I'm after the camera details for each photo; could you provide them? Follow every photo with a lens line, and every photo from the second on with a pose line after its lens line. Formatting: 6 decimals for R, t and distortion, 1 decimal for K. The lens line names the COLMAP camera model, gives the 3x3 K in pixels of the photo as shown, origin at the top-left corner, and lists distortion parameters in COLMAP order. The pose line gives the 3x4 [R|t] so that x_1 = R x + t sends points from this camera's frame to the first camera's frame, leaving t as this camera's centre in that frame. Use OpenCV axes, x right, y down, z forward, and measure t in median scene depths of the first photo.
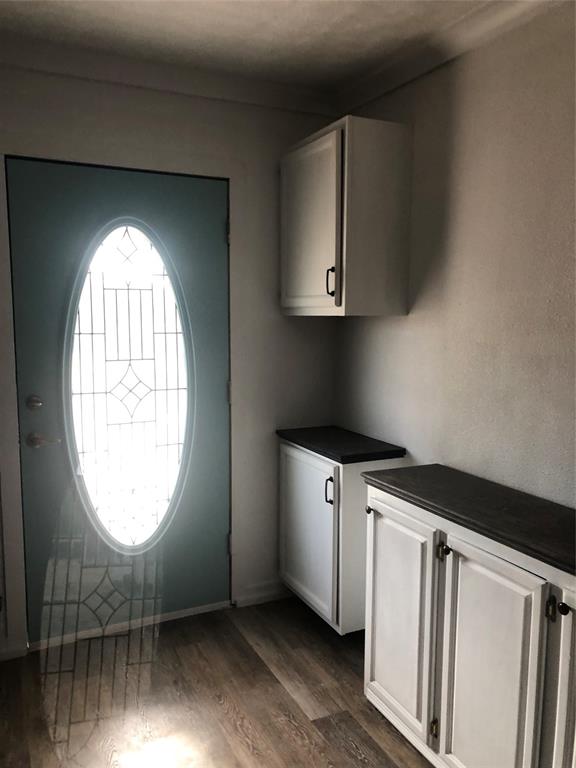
lens RADIAL K [[636.6, 0, 288.2], [0, 636.6, 388.4], [0, 0, 1]] dist [0.026417, -0.010649]
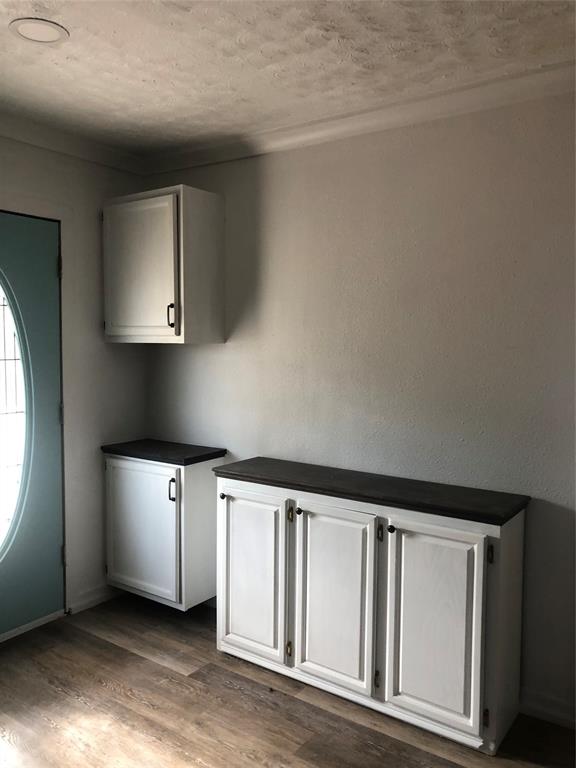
lens RADIAL K [[636.6, 0, 287.6], [0, 636.6, 381.0], [0, 0, 1]] dist [0.026417, -0.010649]
pose [[0.875638, -0.030145, 0.482026, -0.325289], [0.055028, 0.997778, -0.037563, 0.015183], [-0.479823, 0.059417, 0.875351, -0.165286]]
